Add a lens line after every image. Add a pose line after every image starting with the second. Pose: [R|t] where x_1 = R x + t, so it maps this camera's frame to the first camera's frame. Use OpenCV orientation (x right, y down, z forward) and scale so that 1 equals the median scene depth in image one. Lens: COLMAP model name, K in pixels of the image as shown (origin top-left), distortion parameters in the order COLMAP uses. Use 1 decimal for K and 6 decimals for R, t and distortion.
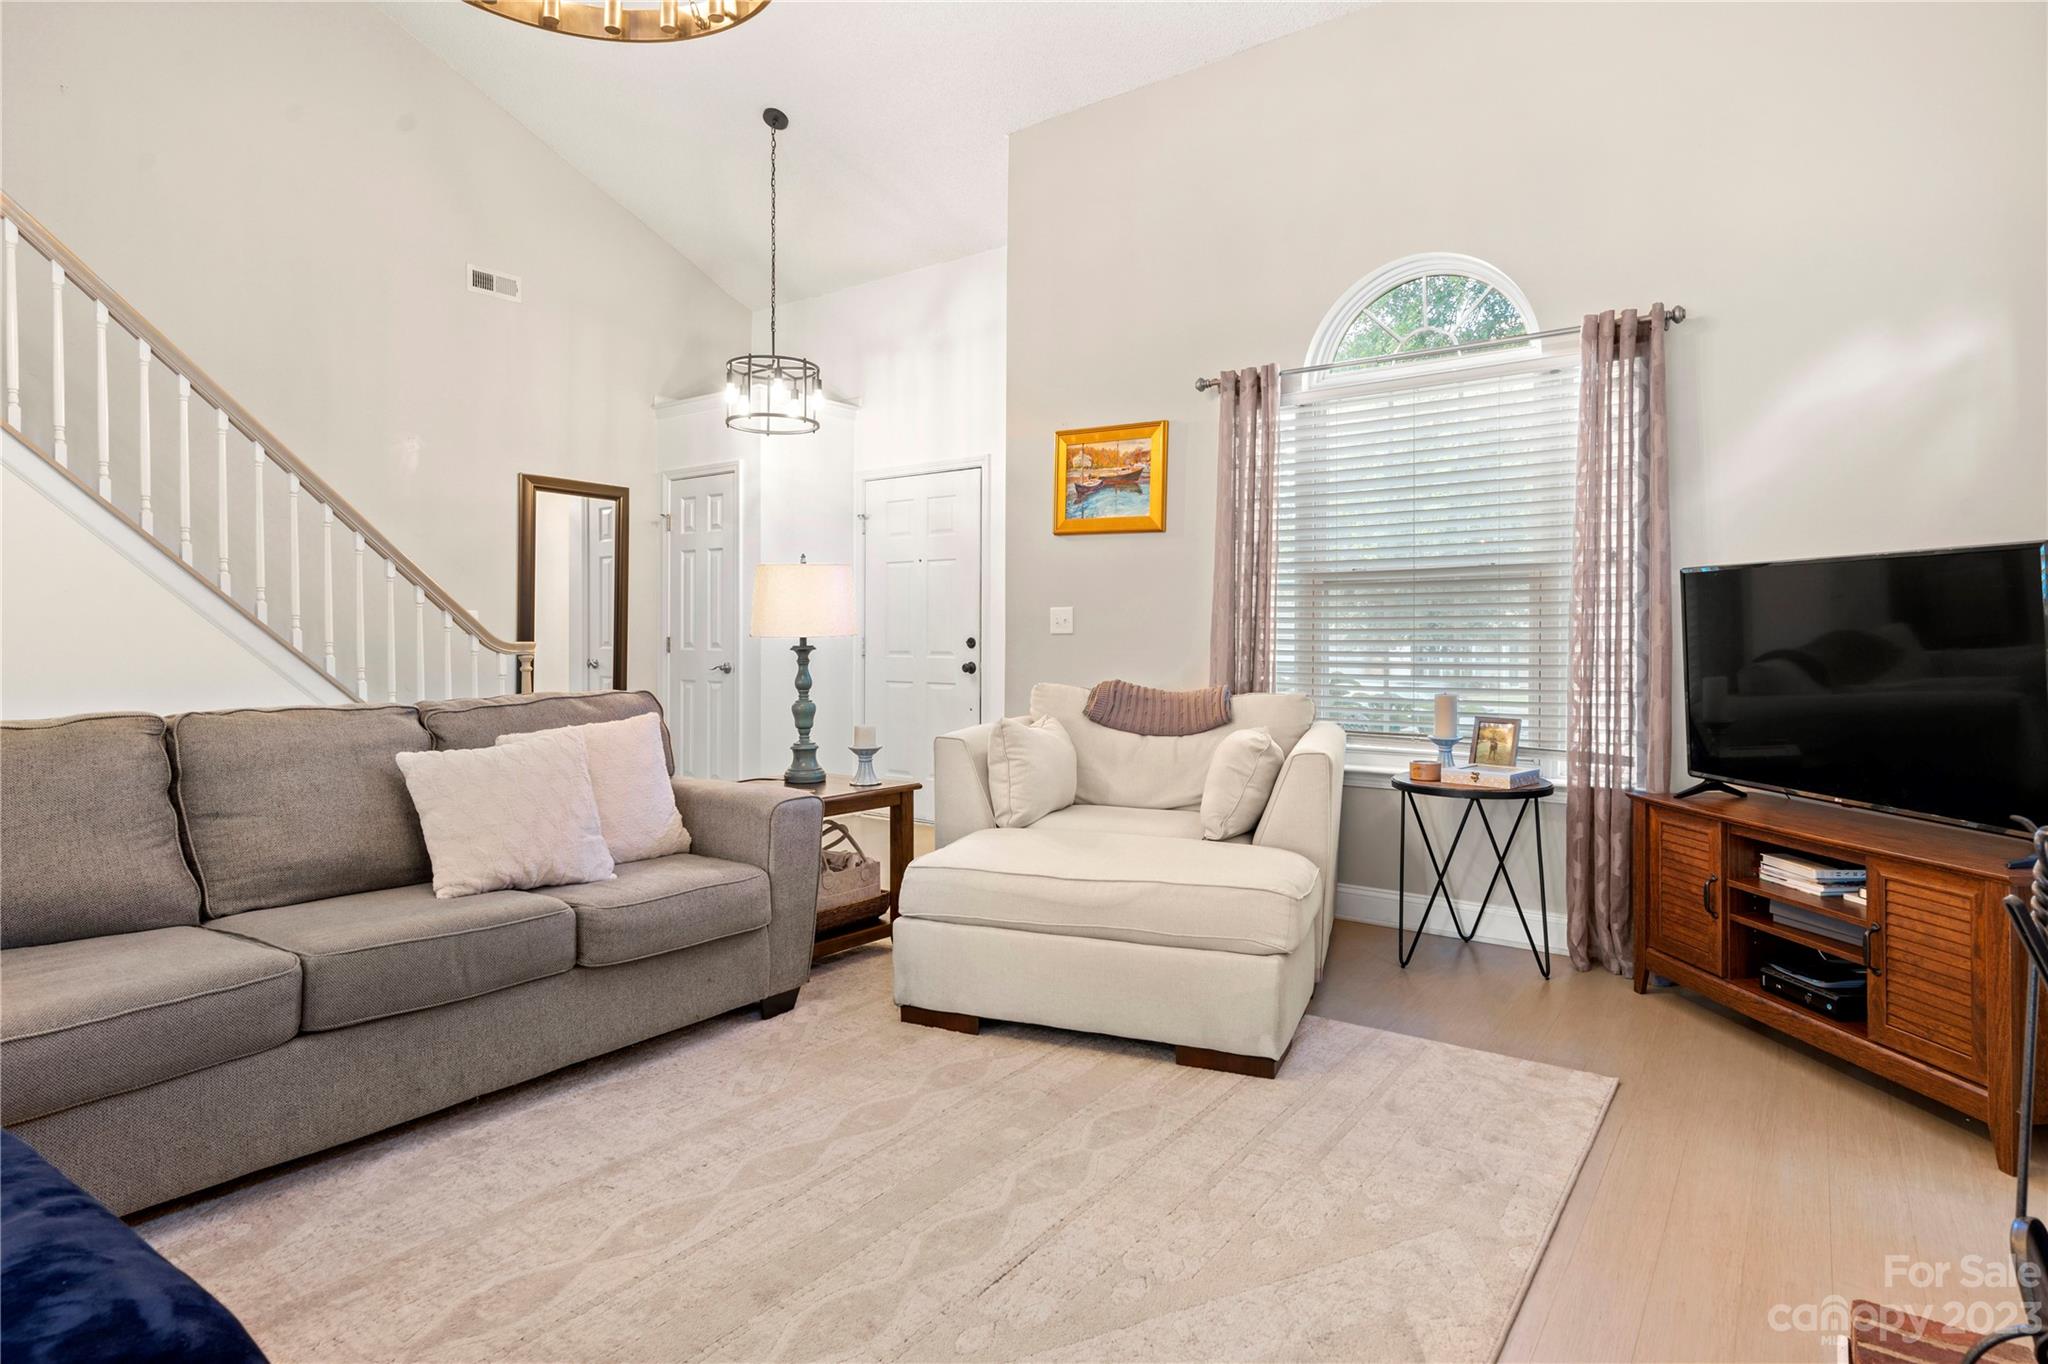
lens RADIAL K [[1113.3, 0, 1014.9], [0, 1113.3, 640.1], [0, 0, 1]] dist [0.002166, 0.000871]
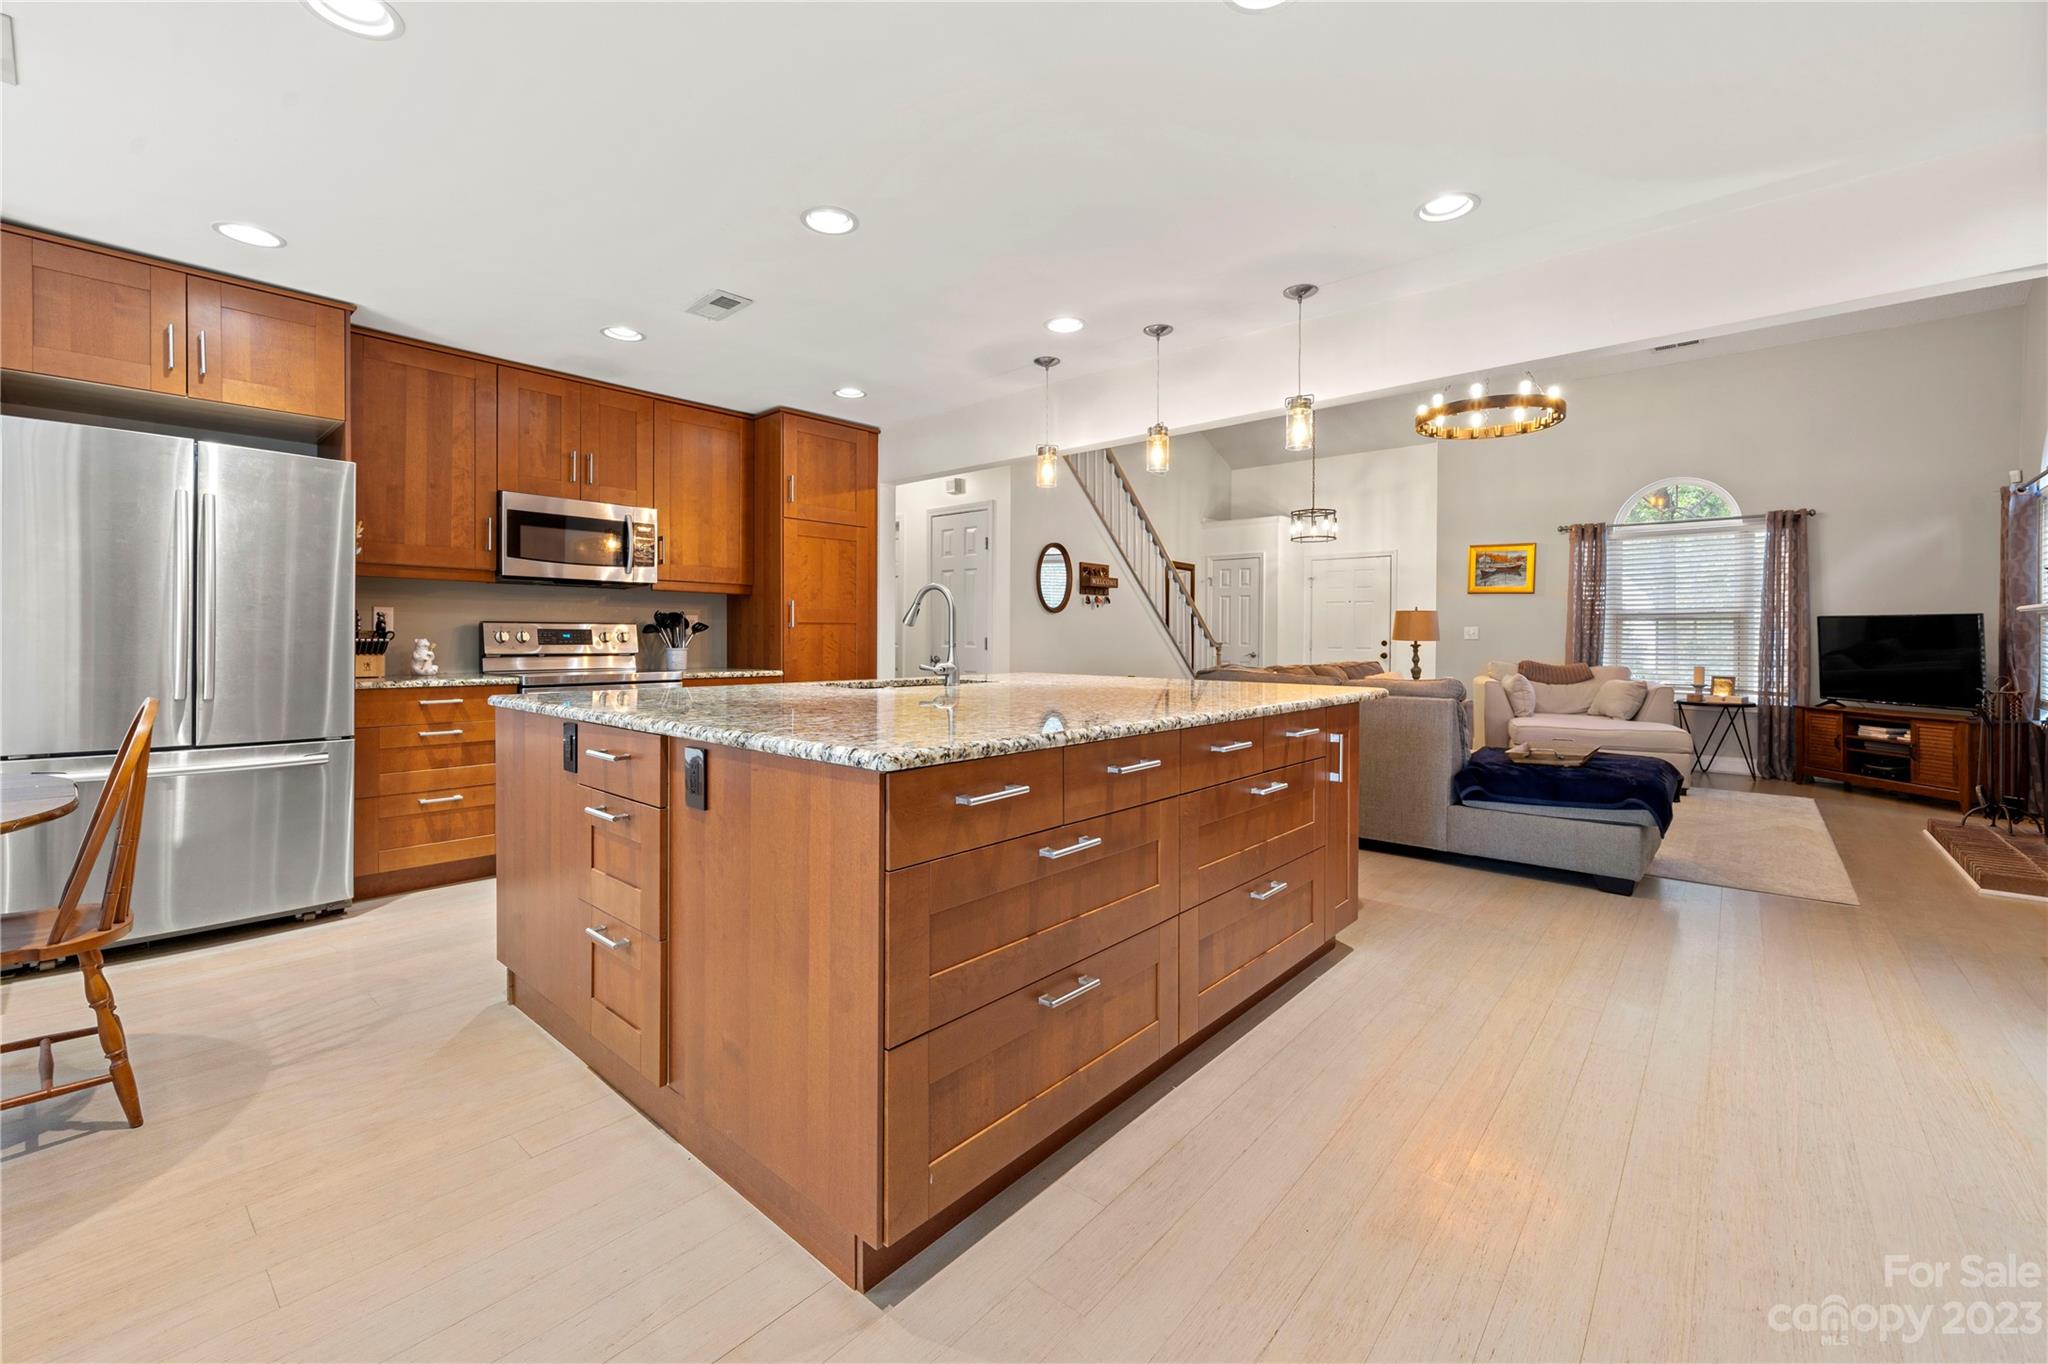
lens RADIAL K [[847.6, 0, 1022.7], [0, 847.6, 637.5], [0, 0, 1]] dist [0.001068, -0.000189]
pose [[0.997029, 0.005874, -0.076802, -1.081538], [-0.006237, 0.999970, -0.004487, 0.005056], [0.076773, 0.004953, 0.997036, -1.086013]]
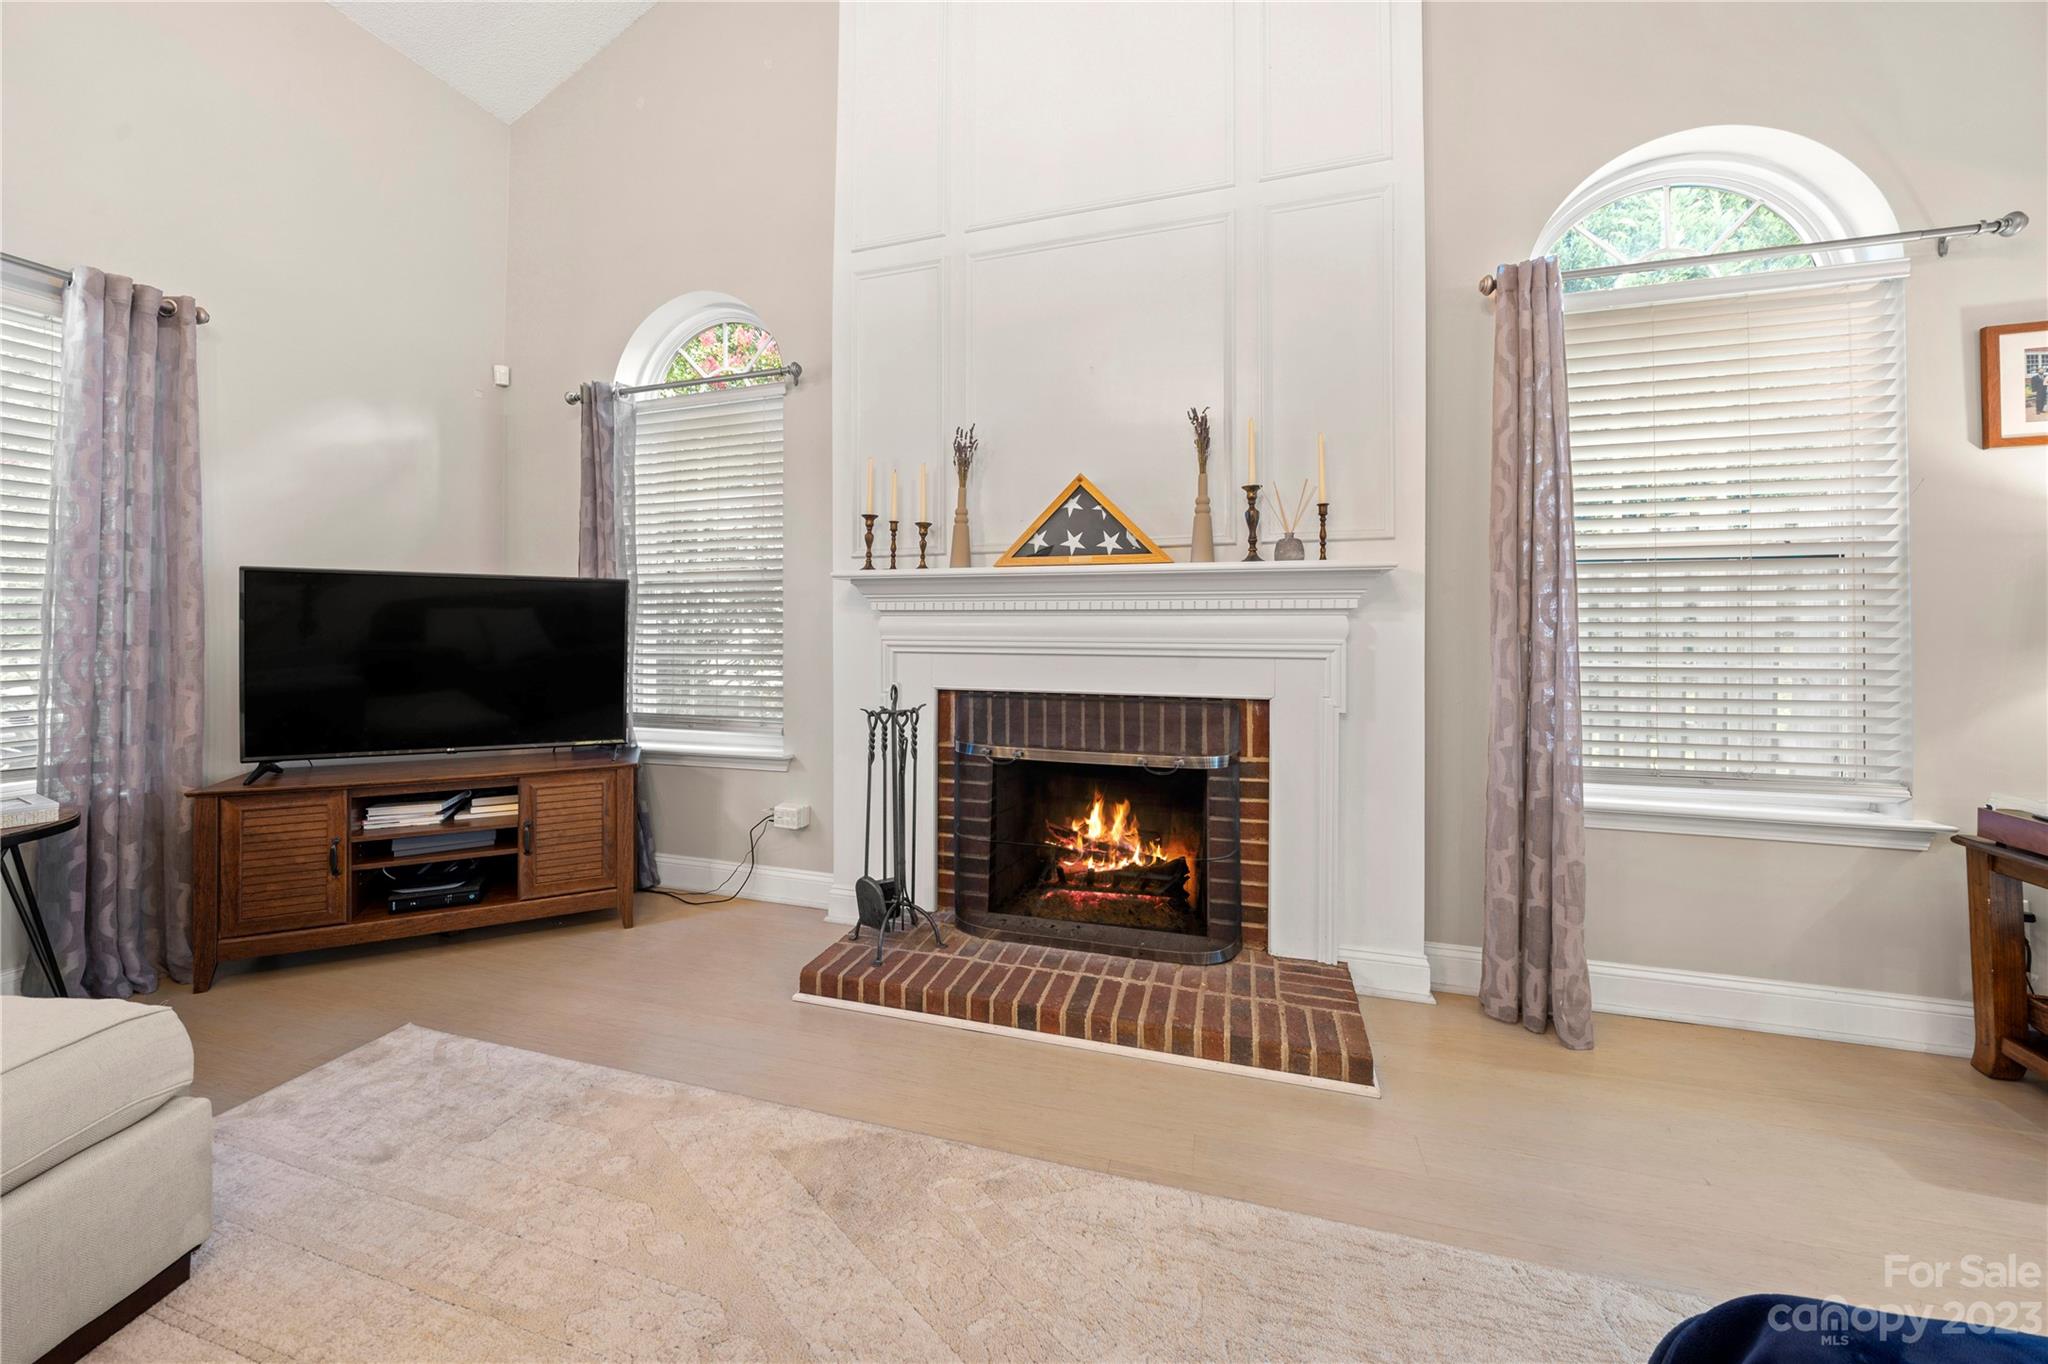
lens RADIAL K [[727.6, 0, 1022.5], [0, 727.6, 624.5], [0, 0, 1]] dist [-0.002006, -0.000116]
pose [[-0.339069, 0.006207, 0.940741, -0.302809], [0.001841, 0.999981, -0.005934, -0.003515], [-0.940760, -0.000280, -0.339074, 0.556695]]
